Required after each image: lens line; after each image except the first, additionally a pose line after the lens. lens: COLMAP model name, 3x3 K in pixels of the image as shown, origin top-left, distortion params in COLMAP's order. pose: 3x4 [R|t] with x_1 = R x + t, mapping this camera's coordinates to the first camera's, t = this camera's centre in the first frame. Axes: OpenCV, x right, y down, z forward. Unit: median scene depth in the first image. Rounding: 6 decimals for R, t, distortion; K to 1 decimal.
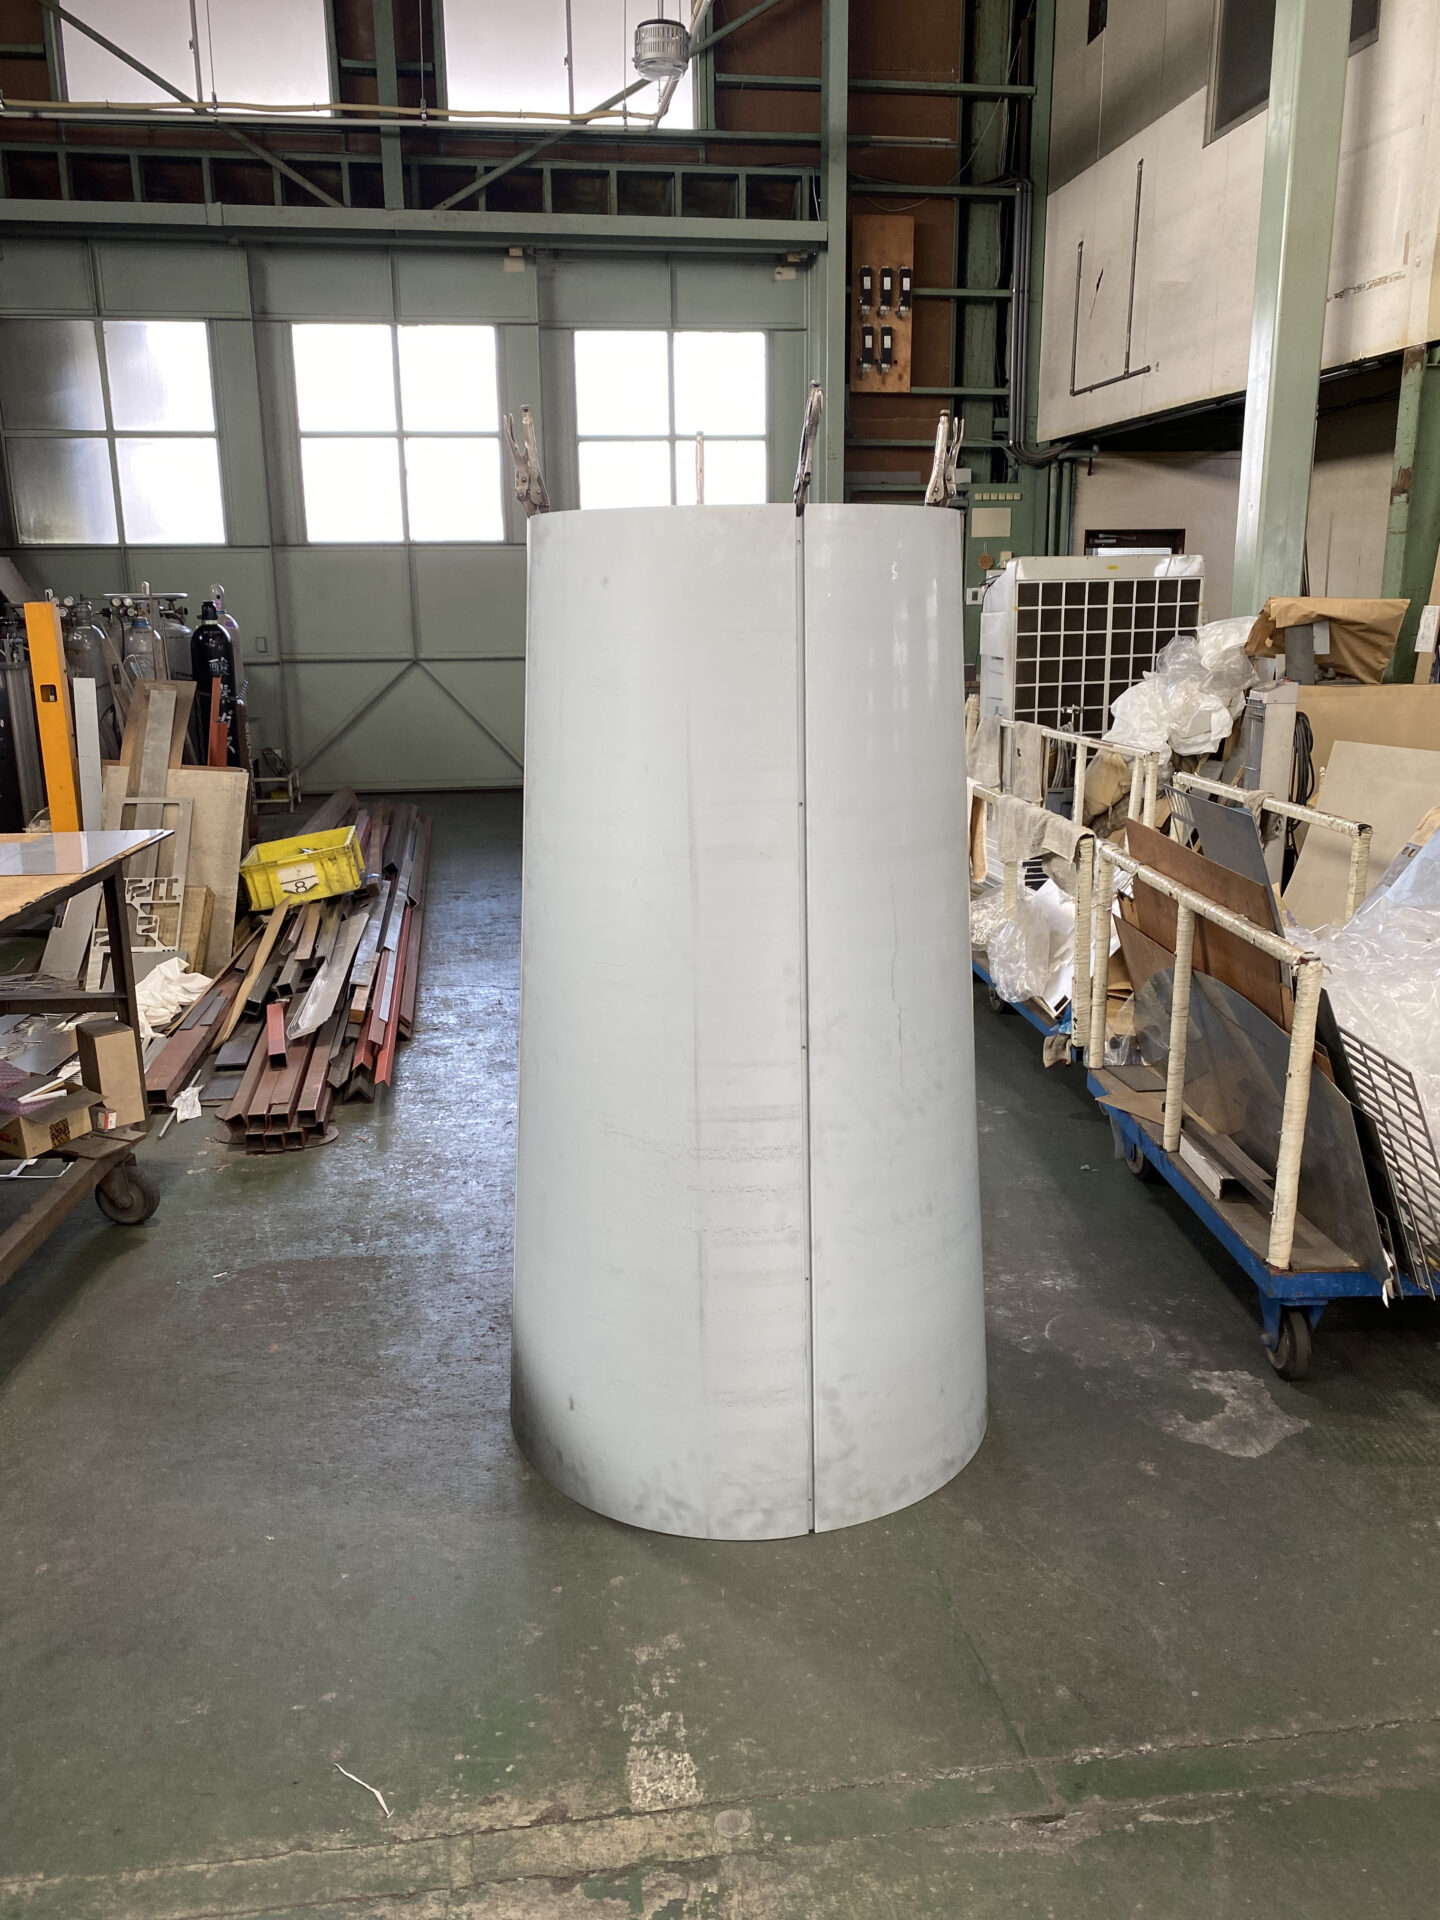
lens RADIAL K [[1468.2, 0, 703.1], [0, 1468.2, 943.1], [0, 0, 1]] dist [0.020285, -0.018207]
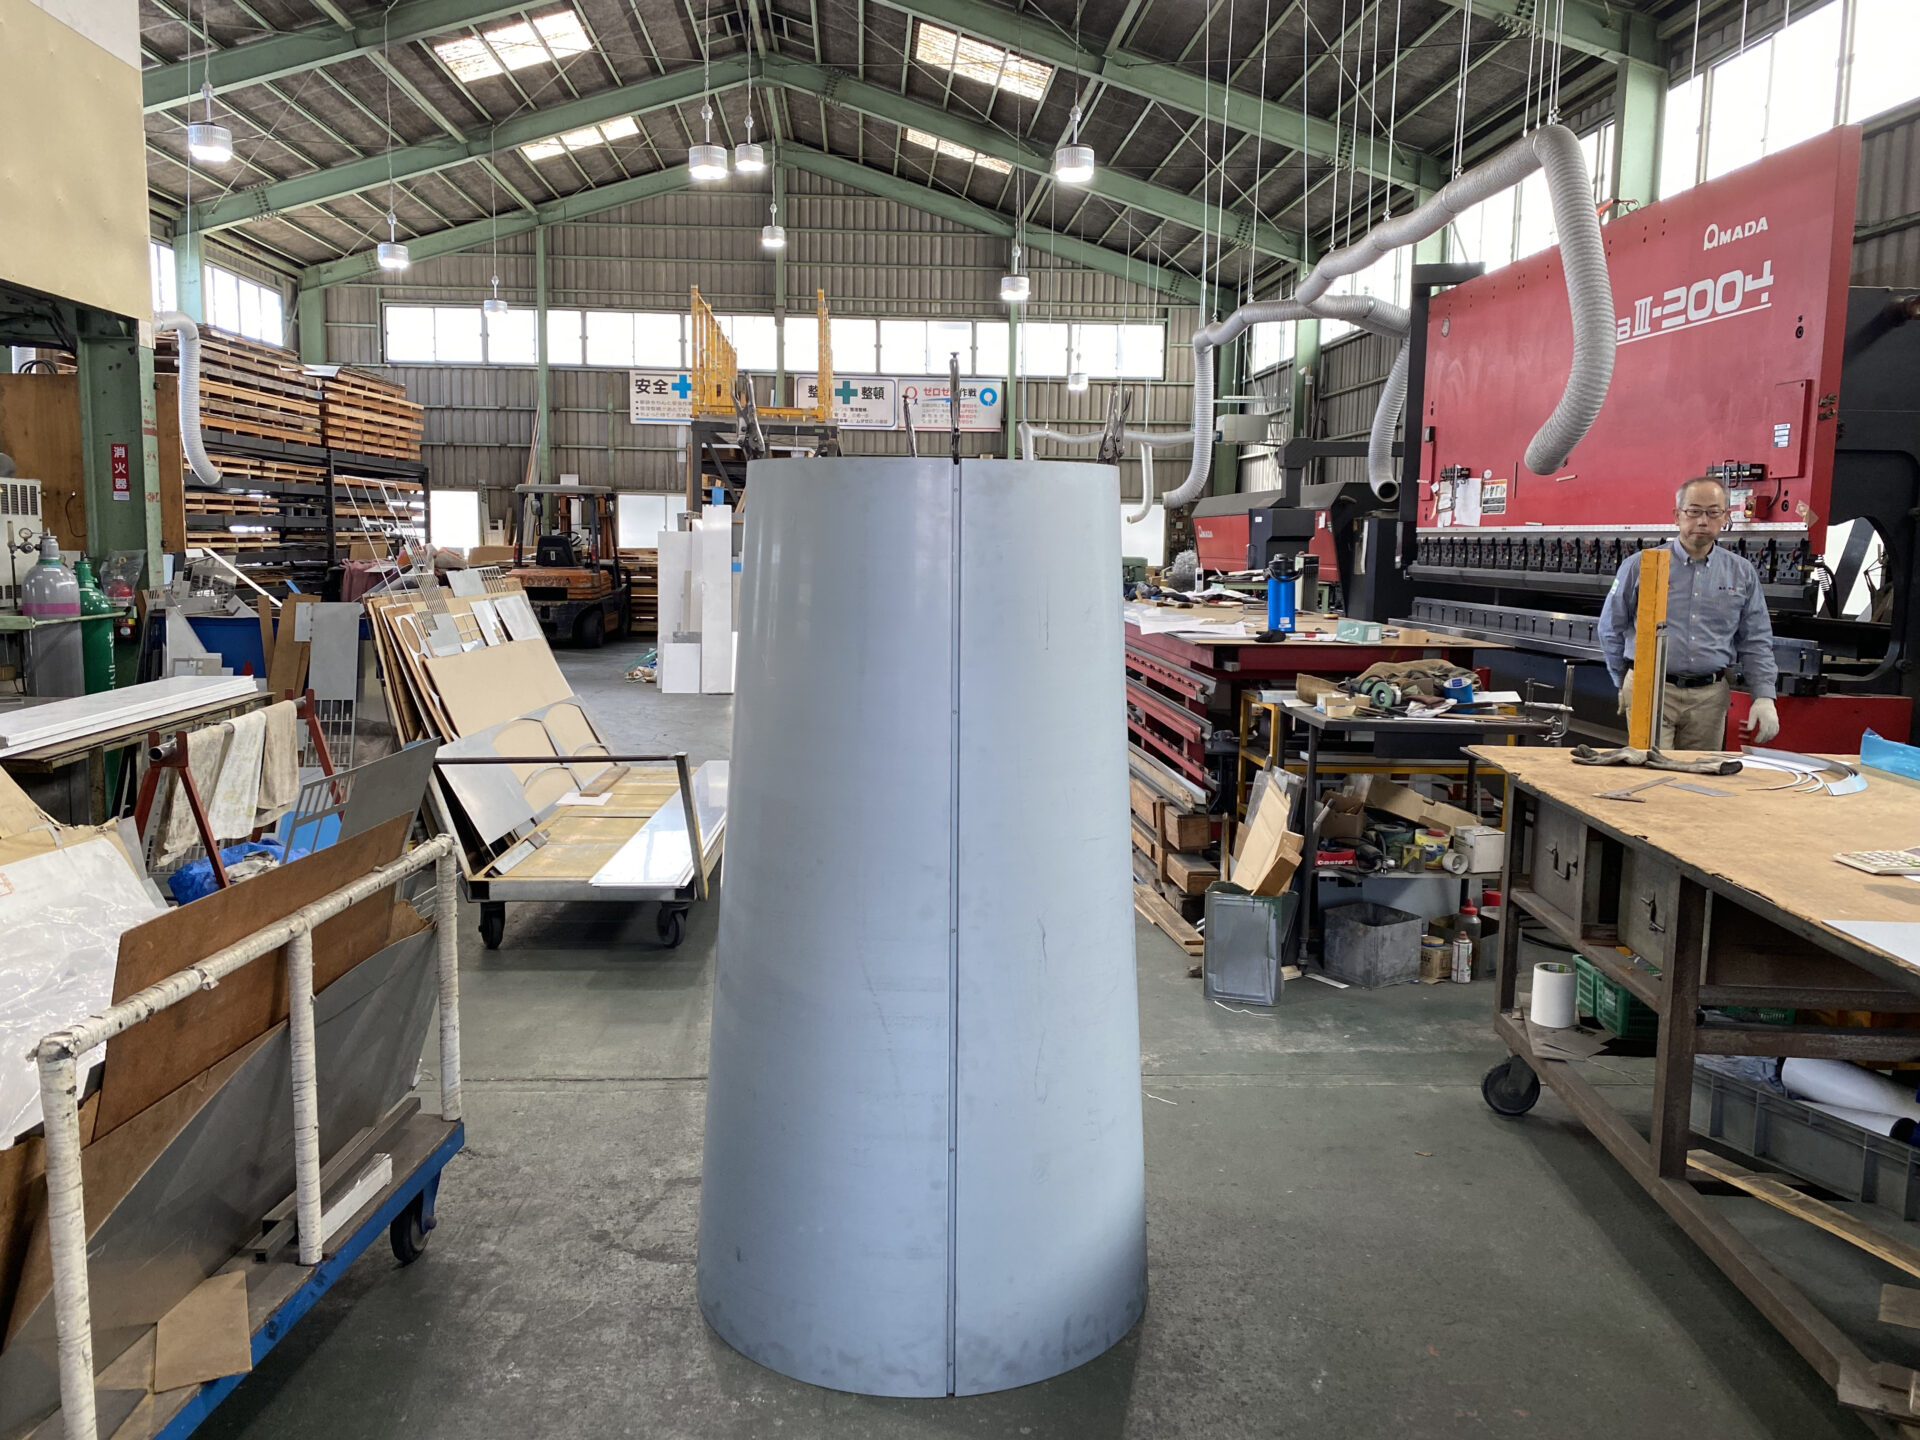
lens RADIAL K [[1468.2, 0, 956.8], [0, 1468.2, 707.8], [0, 0, 1]] dist [0.020285, -0.018207]
pose [[-0.996324, -0.011680, 0.084860, -0.028187], [0.018148, 0.939391, 0.342366, -0.155908], [-0.083716, 0.342648, -0.935727, 0.662034]]
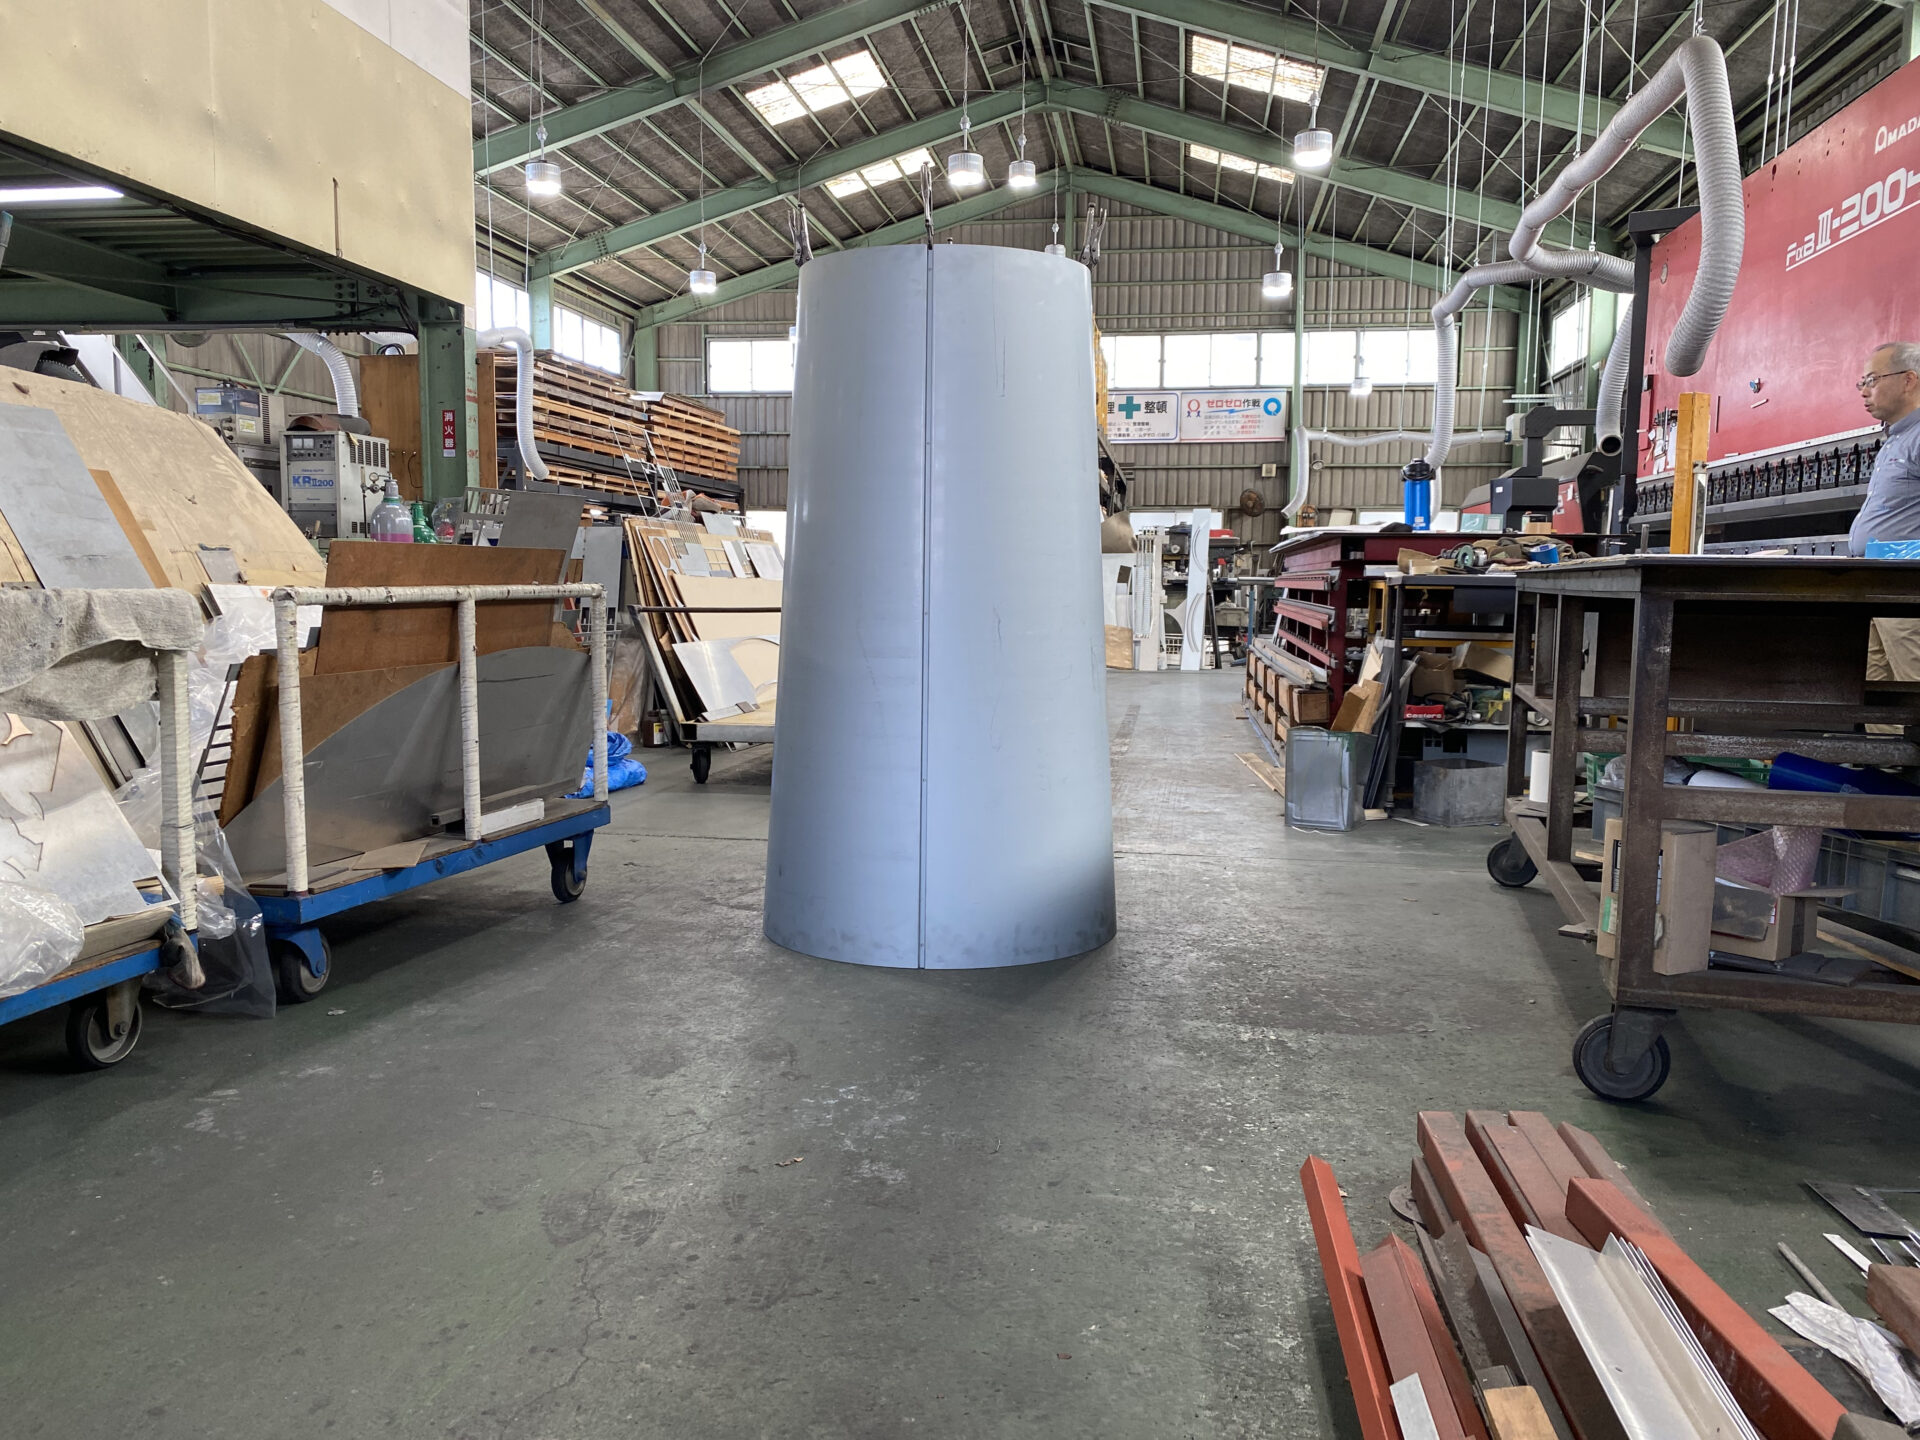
lens RADIAL K [[1468.2, 0, 965.0], [0, 1468.2, 740.4], [0, 0, 1]] dist [0.020285, -0.018207]
pose [[-0.956772, -0.027937, 0.289494, -0.133086], [0.071035, 0.942783, 0.325750, -0.101970], [-0.282031, 0.332233, -0.900044, 0.765202]]
